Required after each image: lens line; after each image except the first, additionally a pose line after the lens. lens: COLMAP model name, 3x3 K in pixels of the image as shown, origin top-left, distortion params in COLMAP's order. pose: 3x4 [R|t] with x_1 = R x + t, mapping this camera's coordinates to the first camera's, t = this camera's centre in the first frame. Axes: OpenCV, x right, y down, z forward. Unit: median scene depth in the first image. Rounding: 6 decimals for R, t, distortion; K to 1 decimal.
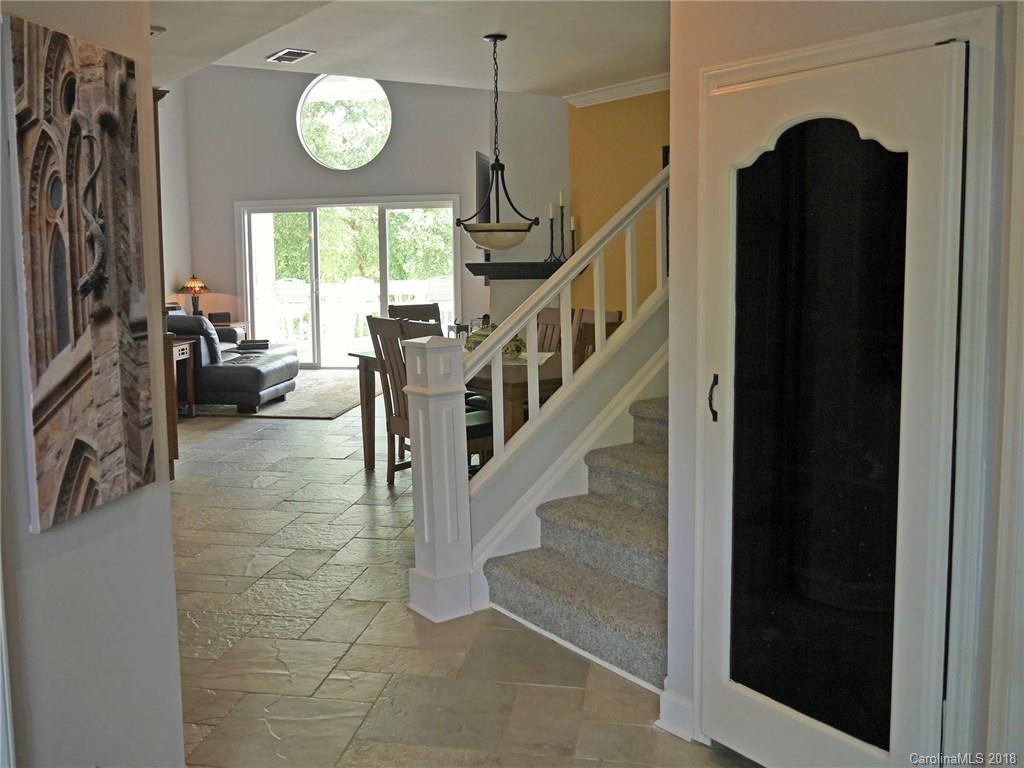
lens RADIAL K [[1136.8, 0, 512.0], [0, 1136.8, 384.0], [0, 0, 1]] dist [-0.003358, -0.000802]
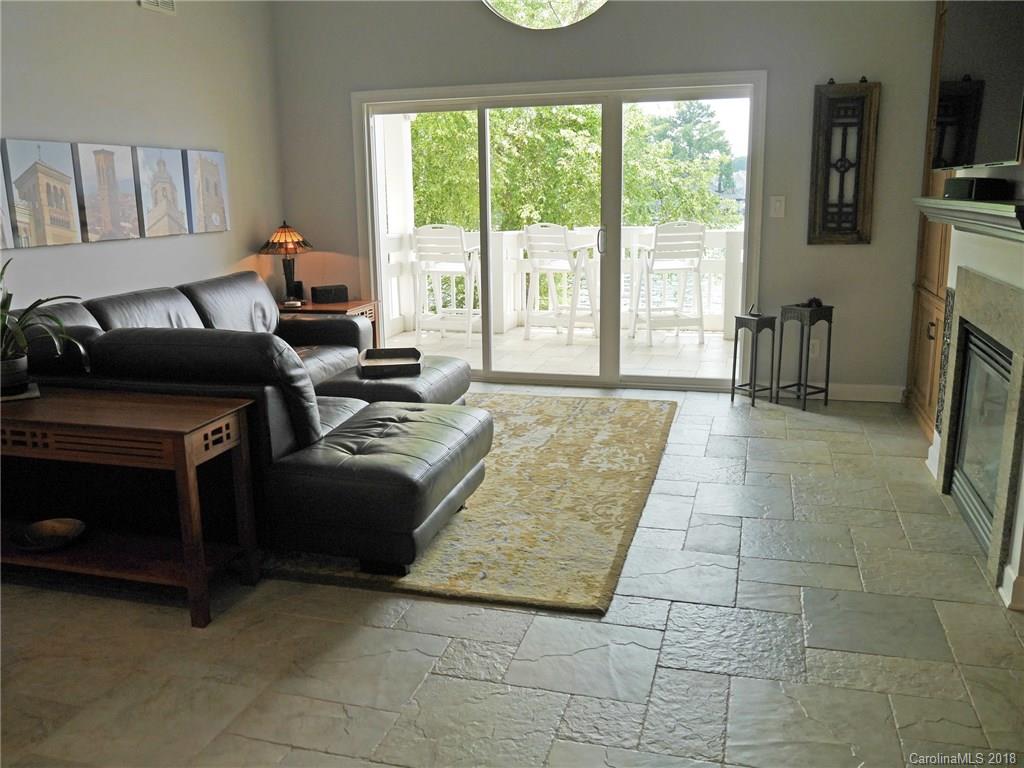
lens RADIAL K [[881.7, 0, 512.0], [0, 881.7, 384.0], [0, 0, 1]] dist [-0.006165, -0.004571]
pose [[0.997554, 0.014956, -0.068277, -0.132263], [-0.008075, 0.994958, 0.099969, -0.059461], [0.069428, -0.099173, 0.992645, 0.553870]]
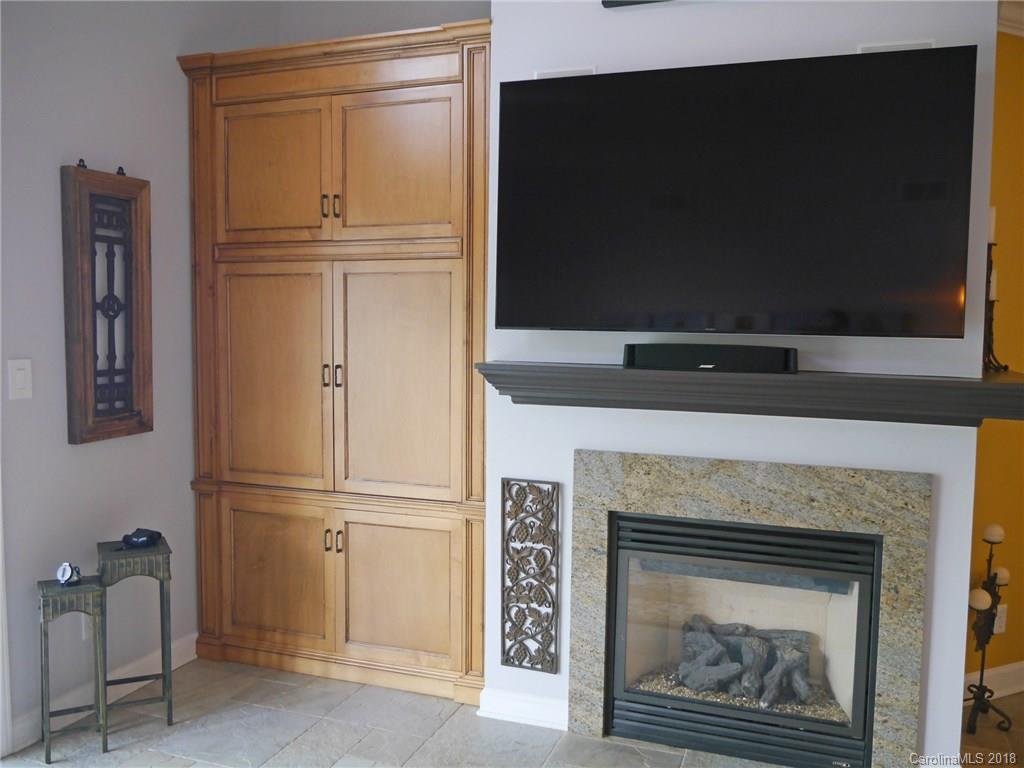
lens RADIAL K [[881.7, 0, 512.0], [0, 881.7, 384.0], [0, 0, 1]] dist [-0.006165, -0.004571]
pose [[0.147933, -0.058817, 0.987247, -0.224608], [0.103826, 0.993638, 0.043640, -0.095611], [-0.983532, 0.096046, 0.153099, 0.813871]]
